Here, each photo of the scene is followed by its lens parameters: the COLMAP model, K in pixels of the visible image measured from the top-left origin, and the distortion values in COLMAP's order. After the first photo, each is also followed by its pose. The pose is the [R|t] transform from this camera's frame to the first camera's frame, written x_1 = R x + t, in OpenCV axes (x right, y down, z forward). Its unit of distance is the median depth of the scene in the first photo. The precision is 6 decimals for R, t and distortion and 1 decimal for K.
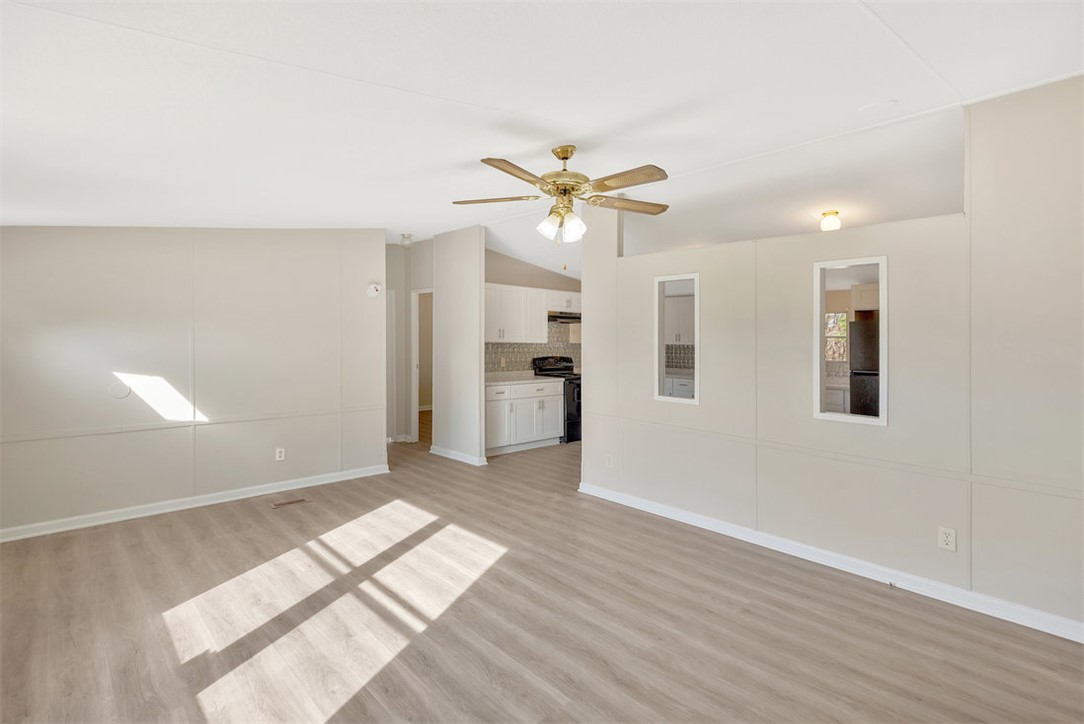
lens RADIAL K [[529.0, 0, 556.0], [0, 529.0, 343.0], [0, 0, 1]] dist [0.001660, 0.000239]
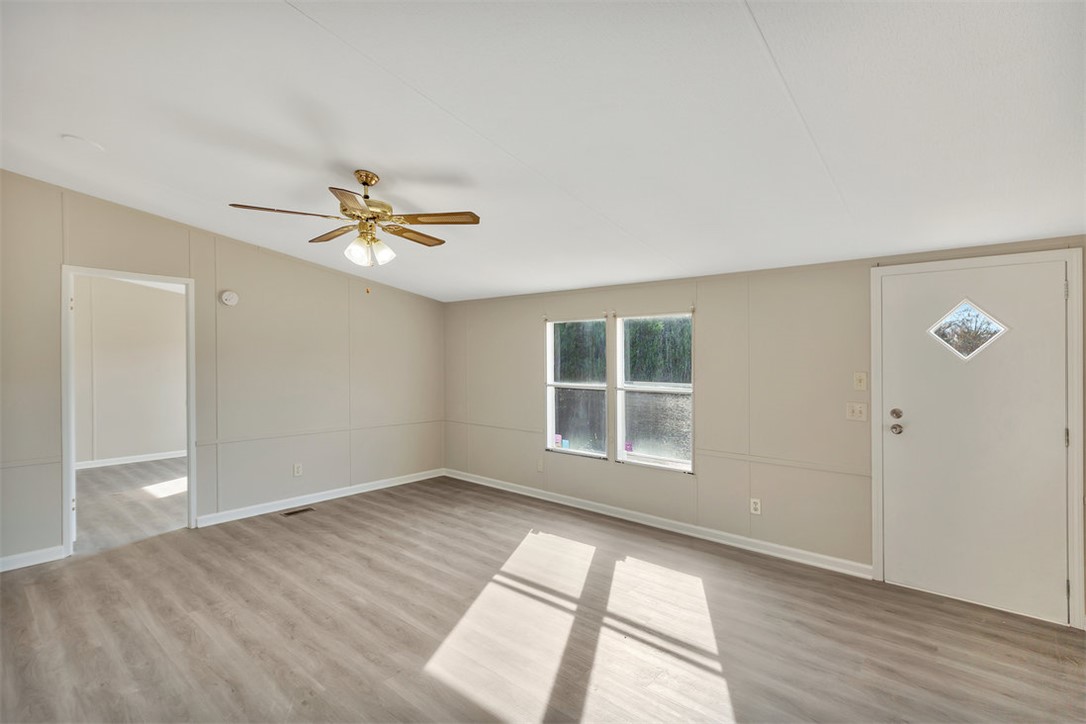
lens RADIAL K [[496.8, 0, 545.7], [0, 496.8, 383.1], [0, 0, 1]] dist [0.002561, 0.000009]
pose [[-0.995249, -0.013684, -0.096400, -0.203672], [-0.018273, 0.998734, 0.046877, -0.015612], [0.095636, 0.048416, -0.994238, 1.831338]]
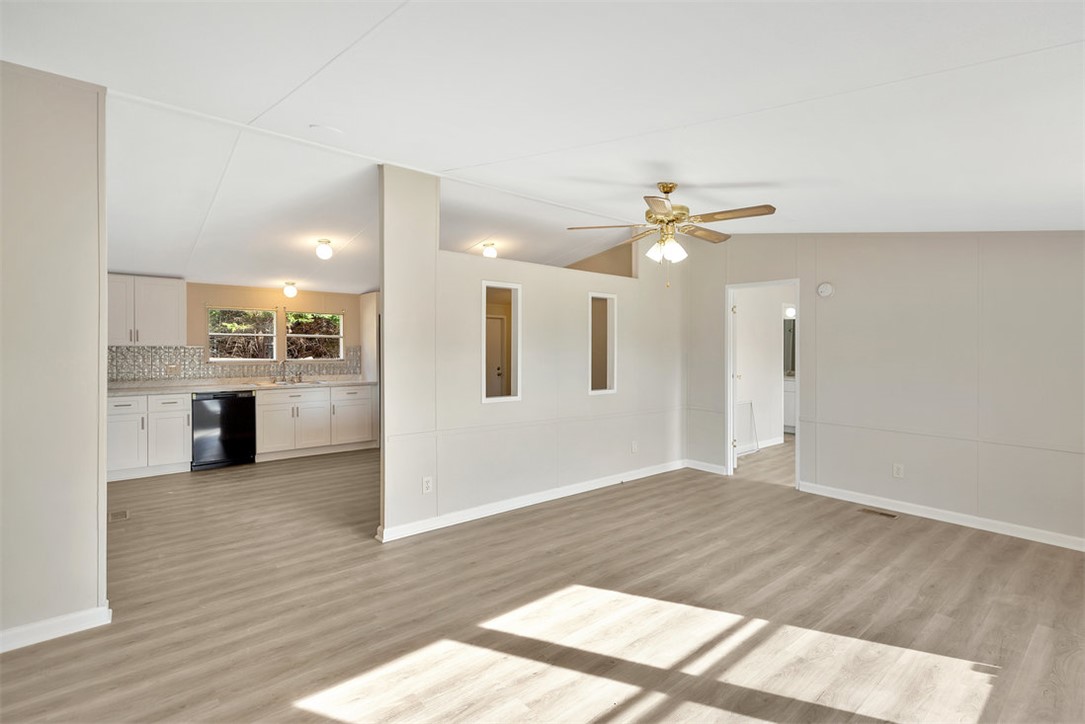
lens RADIAL K [[515.9, 0, 559.2], [0, 515.9, 338.6], [0, 0, 1]] dist [0.004323, 0.000042]
pose [[0.045155, -0.002175, 0.998978, -1.063139], [-0.002759, 0.999994, 0.002302, -0.023835], [-0.998976, -0.002860, 0.045148, 1.104529]]
